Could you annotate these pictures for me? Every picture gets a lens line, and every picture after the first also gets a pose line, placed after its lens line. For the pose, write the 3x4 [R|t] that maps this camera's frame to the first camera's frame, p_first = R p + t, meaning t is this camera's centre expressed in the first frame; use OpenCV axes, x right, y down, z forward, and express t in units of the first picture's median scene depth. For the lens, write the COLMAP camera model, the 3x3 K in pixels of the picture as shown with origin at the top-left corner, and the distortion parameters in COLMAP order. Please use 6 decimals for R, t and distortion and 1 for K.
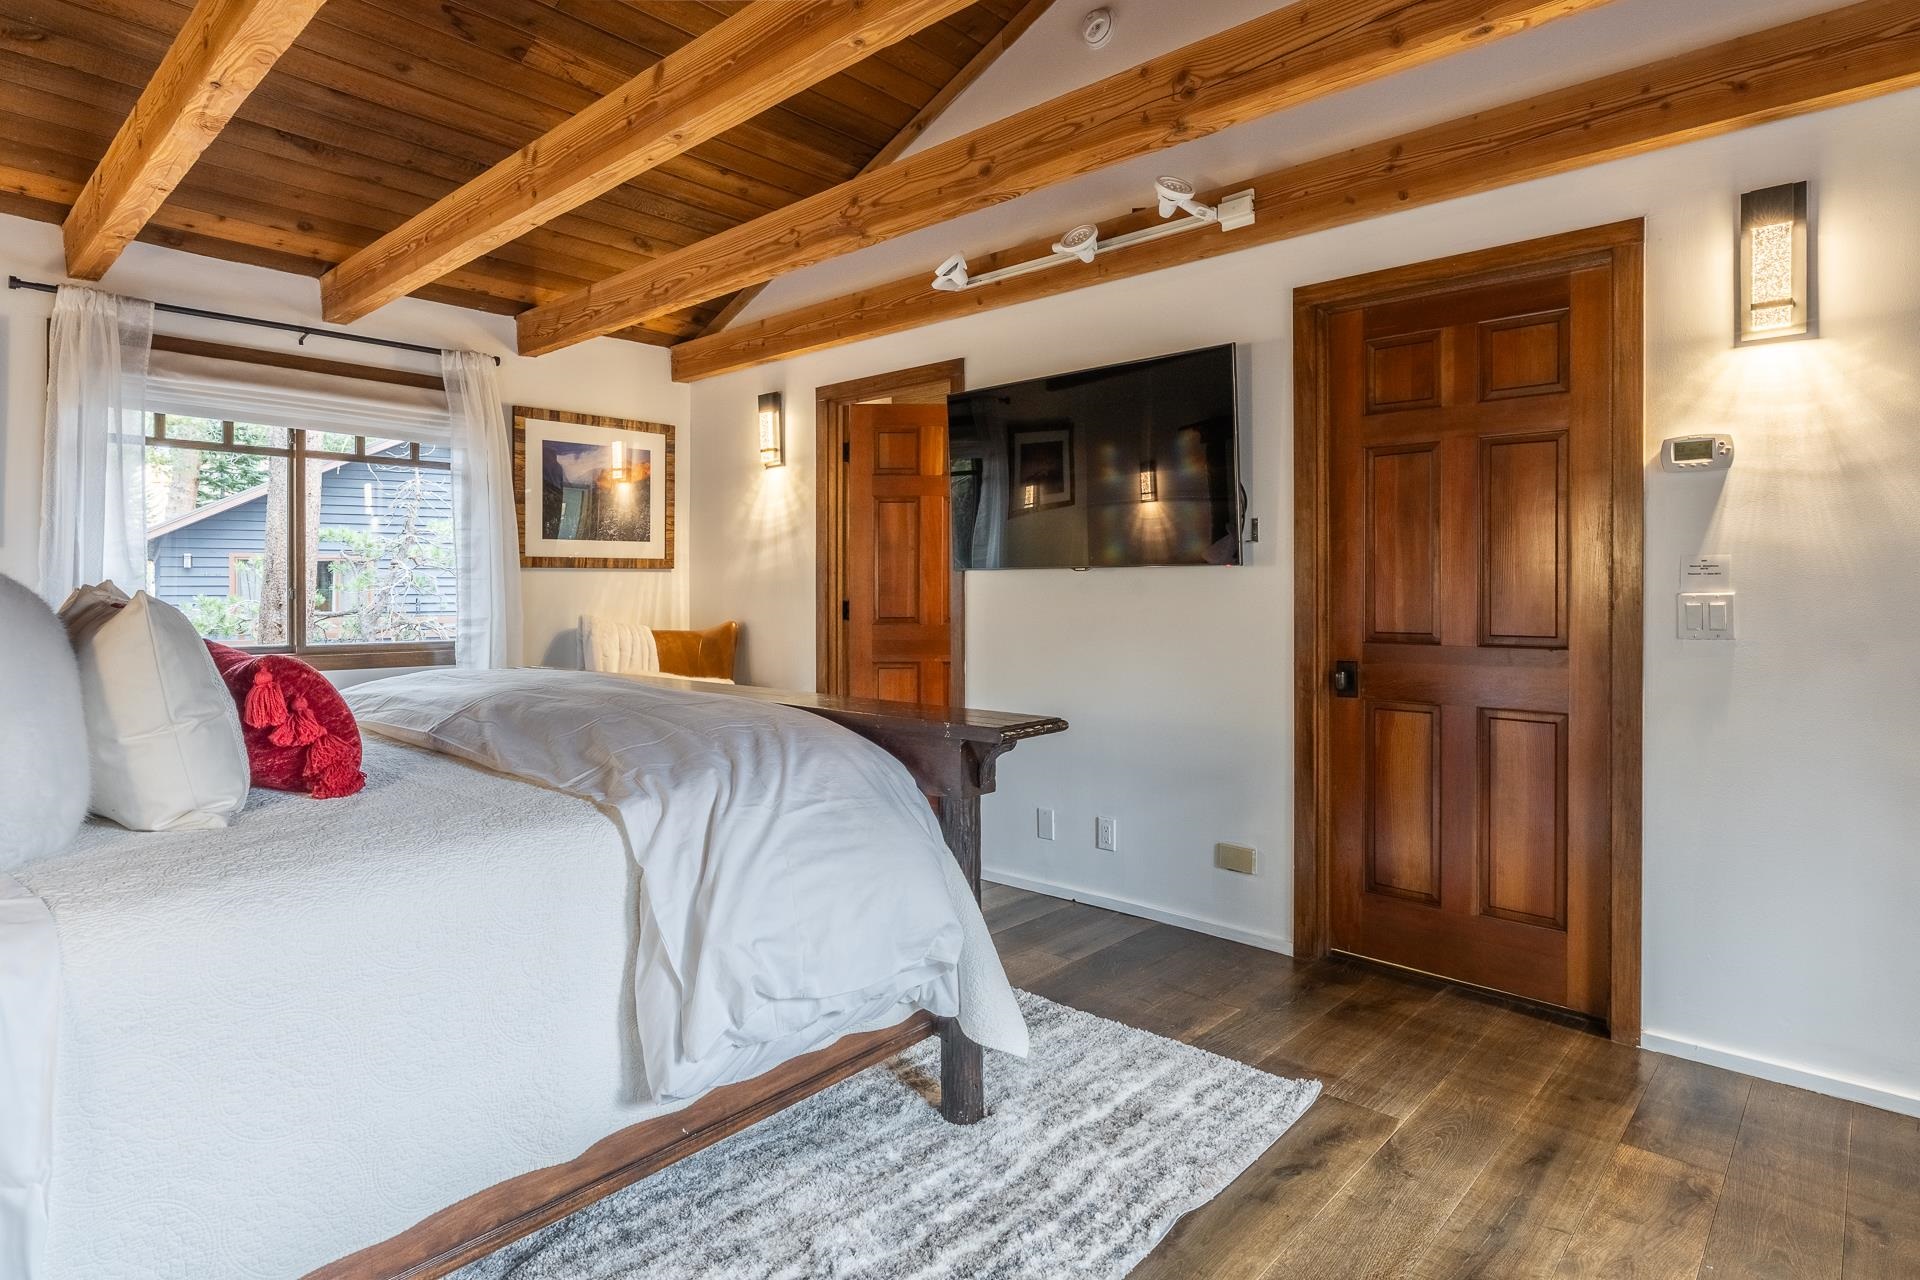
lens RADIAL K [[1009.6, 0, 942.6], [0, 1009.6, 614.7], [0, 0, 1]] dist [-0.004136, -0.000814]
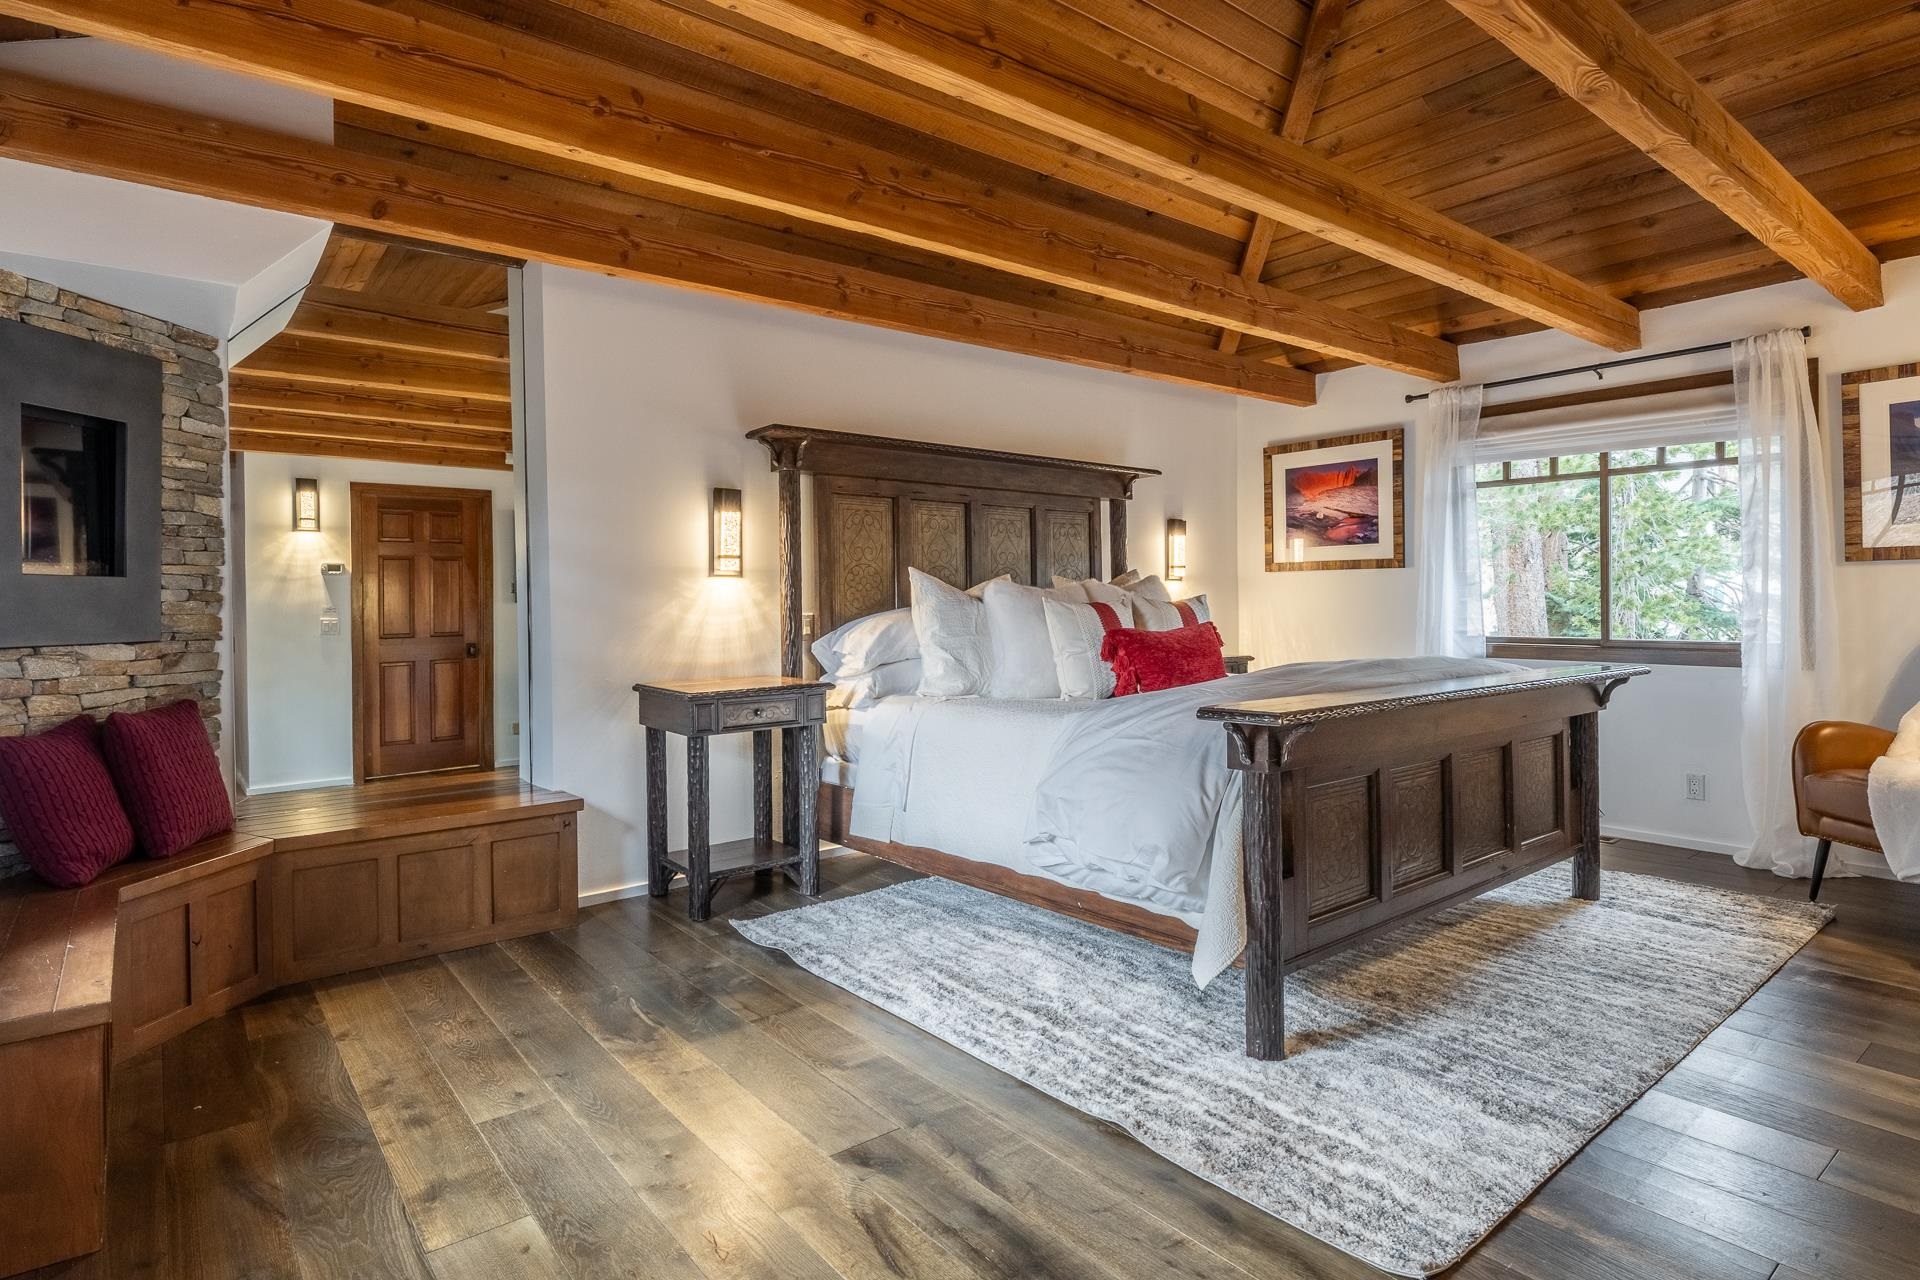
lens RADIAL K [[1020.9, 0, 938.5], [0, 1020.9, 641.3], [0, 0, 1]] dist [-0.004069, -0.001187]
pose [[-0.161901, 0.036964, -0.986115, 0.722385], [-0.014626, 0.999099, 0.039852, -0.003588], [0.986699, 0.020875, -0.161214, 0.495903]]
